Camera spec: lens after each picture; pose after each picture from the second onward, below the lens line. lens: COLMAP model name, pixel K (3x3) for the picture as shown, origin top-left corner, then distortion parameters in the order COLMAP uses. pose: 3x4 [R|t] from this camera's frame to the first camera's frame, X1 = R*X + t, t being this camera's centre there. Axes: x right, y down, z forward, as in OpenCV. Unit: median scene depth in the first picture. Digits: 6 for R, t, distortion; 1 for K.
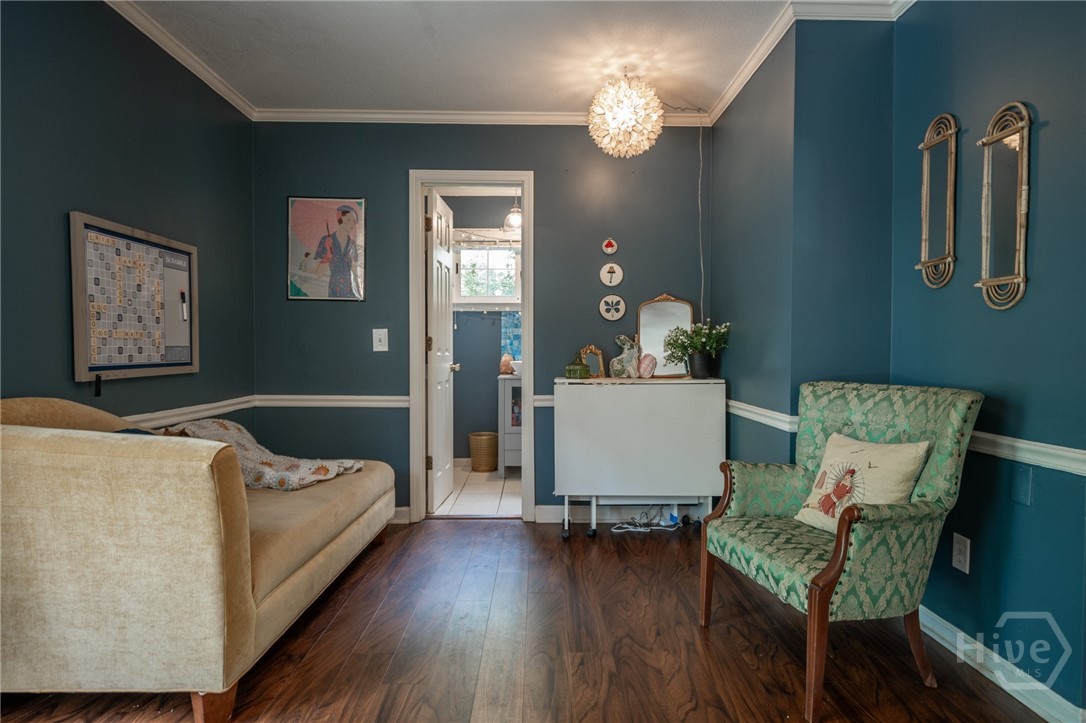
lens RADIAL K [[587.6, 0, 546.4], [0, 587.6, 363.6], [0, 0, 1]] dist [0.004285, 0.000052]
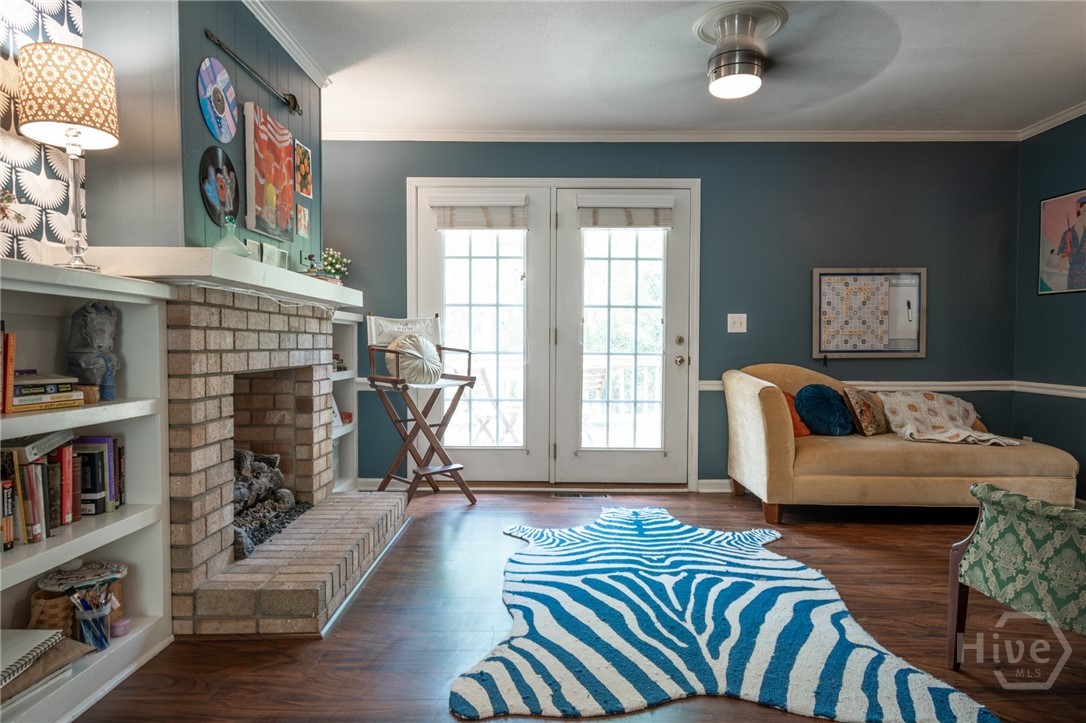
lens RADIAL K [[676.0, 0, 543.6], [0, 676.0, 364.7], [0, 0, 1]] dist [0.043553, -0.009064]
pose [[-0.023365, 0.030595, -0.999259, 1.244228], [-0.024084, 0.999224, 0.031157, 0.004053], [0.999437, 0.024794, -0.022610, 0.161212]]
